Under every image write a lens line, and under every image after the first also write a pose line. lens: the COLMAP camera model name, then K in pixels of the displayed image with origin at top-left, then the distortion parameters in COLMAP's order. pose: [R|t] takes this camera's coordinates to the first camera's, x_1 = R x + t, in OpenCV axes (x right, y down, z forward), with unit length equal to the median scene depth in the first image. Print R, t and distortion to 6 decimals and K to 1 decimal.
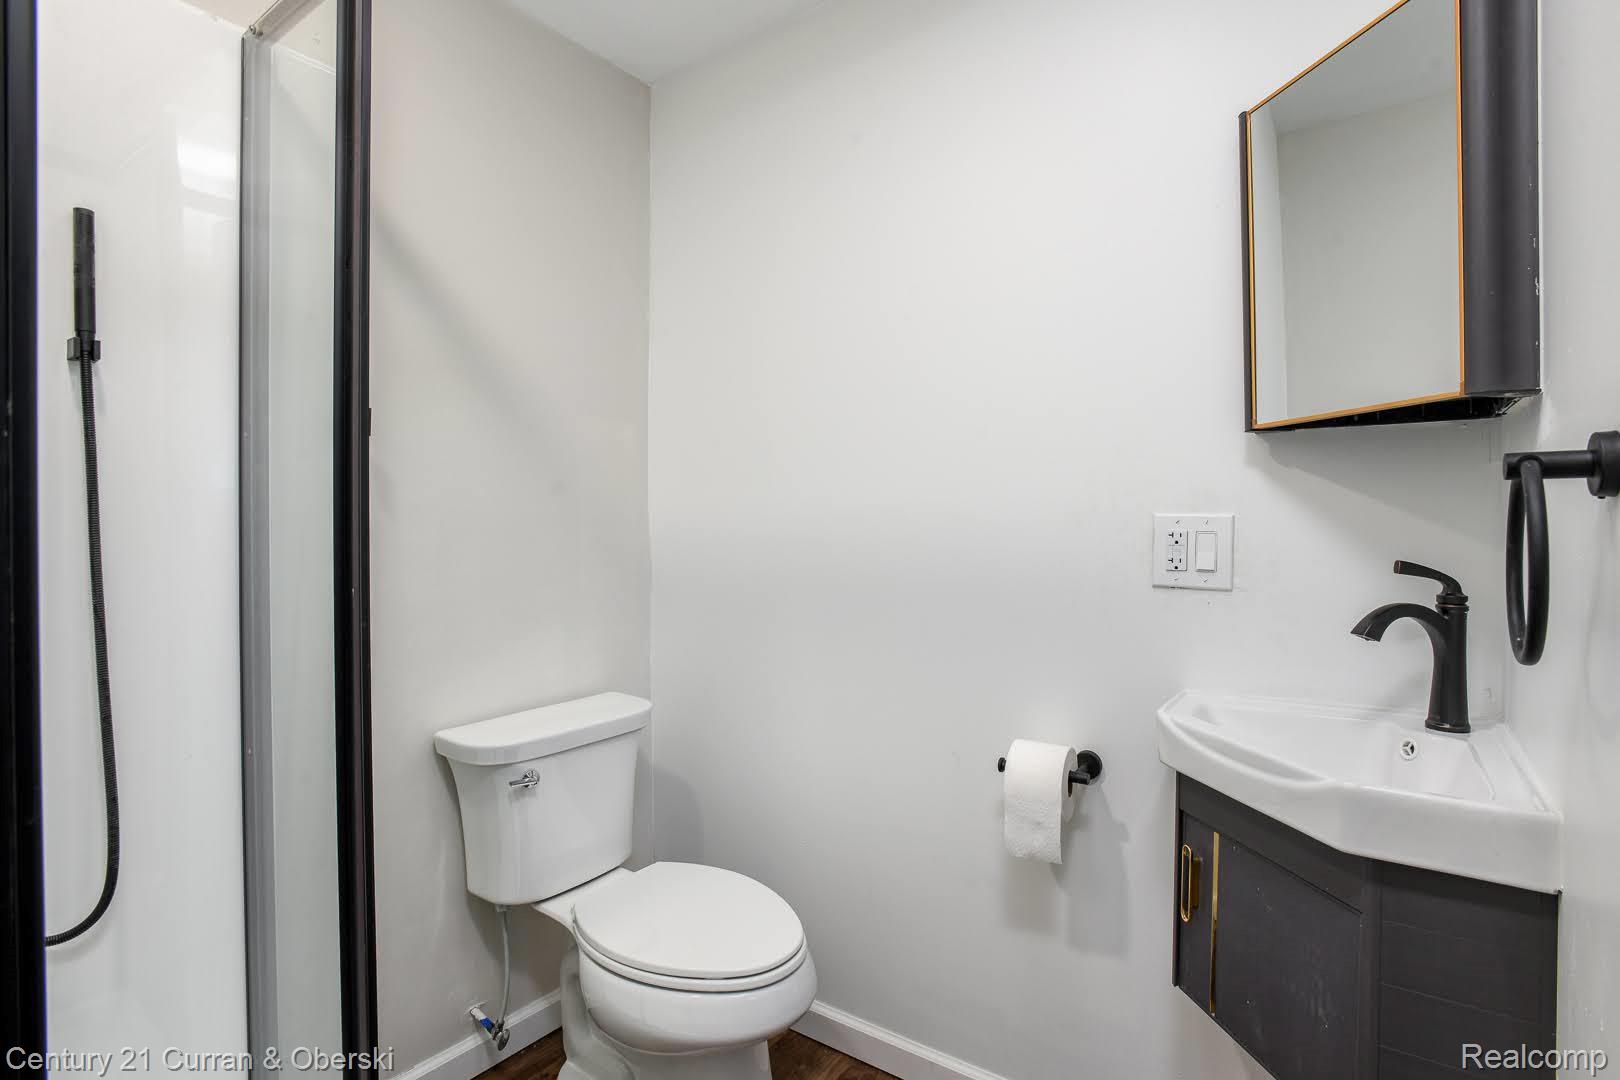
lens RADIAL K [[776.5, 0, 800.8], [0, 776.5, 530.7], [0, 0, 1]] dist [-0.055958, 0.019505]
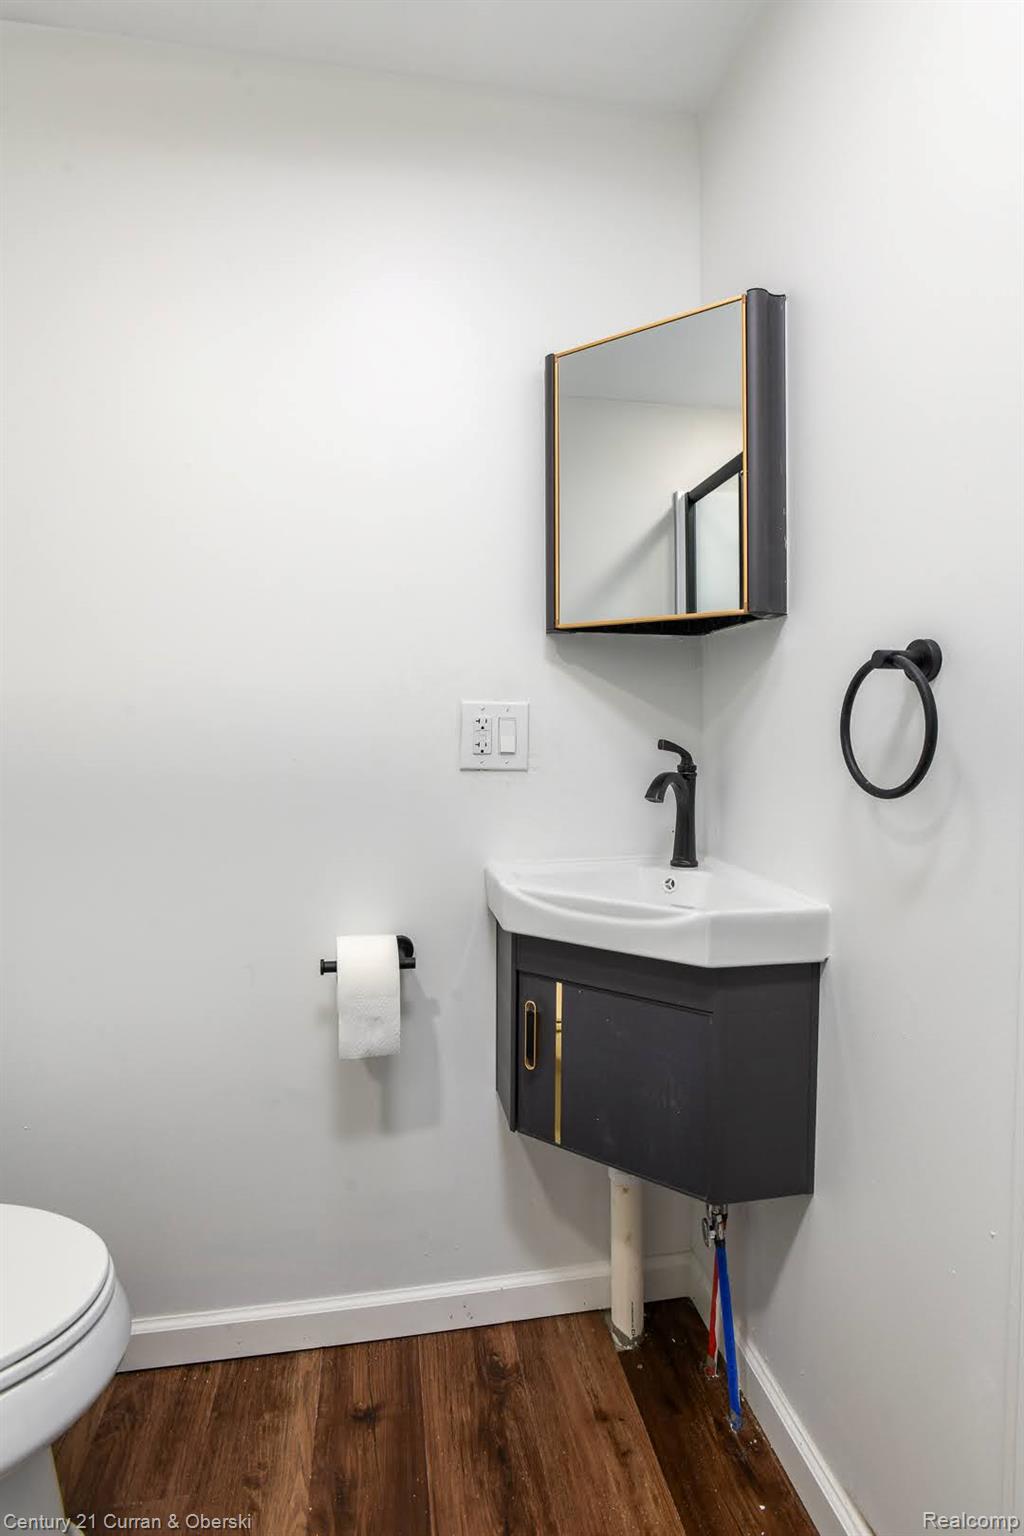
lens RADIAL K [[736.2, 0, 496.4], [0, 736.2, 744.4], [0, 0, 1]] dist [-0.055958, 0.019505]
pose [[0.699658, -0.004961, 0.714460, -0.250422], [-0.001071, 0.999967, 0.007992, 0.031294], [-0.714477, -0.006357, 0.699630, 0.266863]]
